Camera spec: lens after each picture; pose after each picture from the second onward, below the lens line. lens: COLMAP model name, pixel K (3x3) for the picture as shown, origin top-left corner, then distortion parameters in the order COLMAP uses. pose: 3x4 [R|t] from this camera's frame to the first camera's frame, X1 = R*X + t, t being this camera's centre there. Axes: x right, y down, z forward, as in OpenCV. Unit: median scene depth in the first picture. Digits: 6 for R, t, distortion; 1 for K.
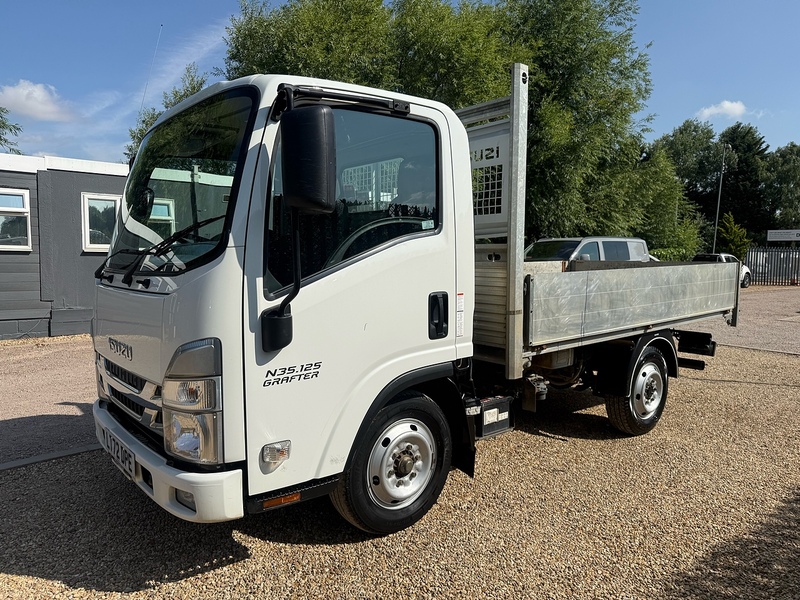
lens RADIAL K [[561.9, 0, 398.8], [0, 561.9, 299.4], [0, 0, 1]] dist [0.041411, -0.046192]
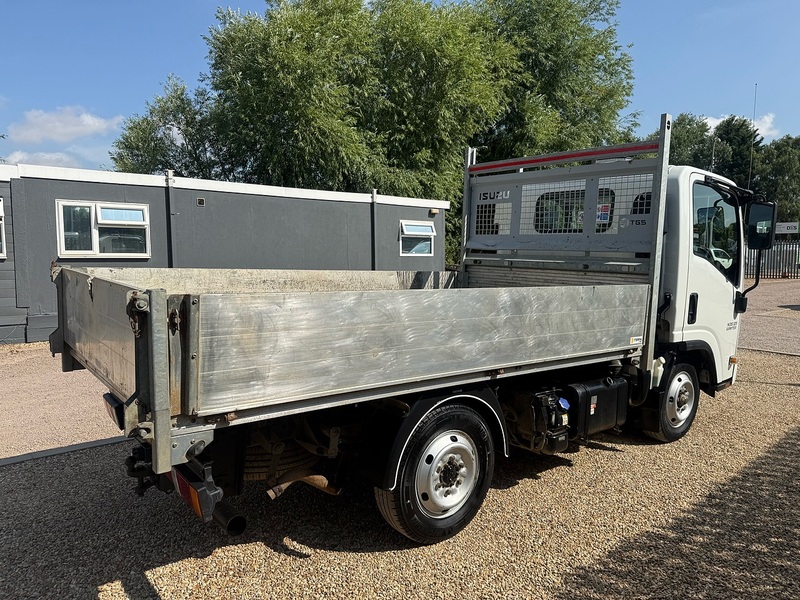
lens RADIAL K [[561.9, 0, 400.2], [0, 561.9, 302.3], [0, 0, 1]] dist [0.041411, -0.046192]
pose [[0.999910, -0.013371, -0.000492, 0.025663], [0.013376, 0.999851, 0.010905, -0.004001], [0.000346, -0.010911, 0.999940, -0.005566]]
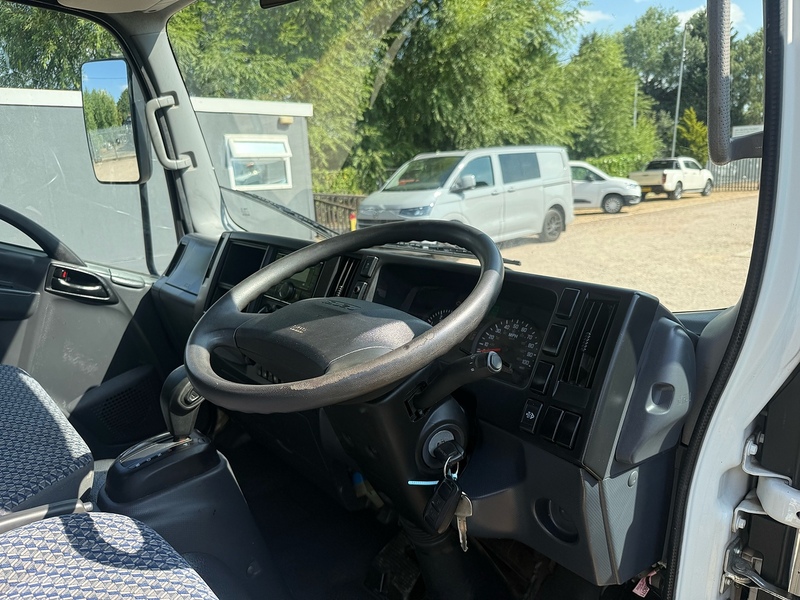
lens RADIAL K [[561.9, 0, 407.7], [0, 561.9, 292.3], [0, 0, 1]] dist [0.041411, -0.046192]
pose [[0.996515, -0.067607, 0.048860, 0.130413], [0.060712, 0.989527, 0.130963, -0.020769], [-0.057202, -0.127540, 0.990183, 0.188244]]
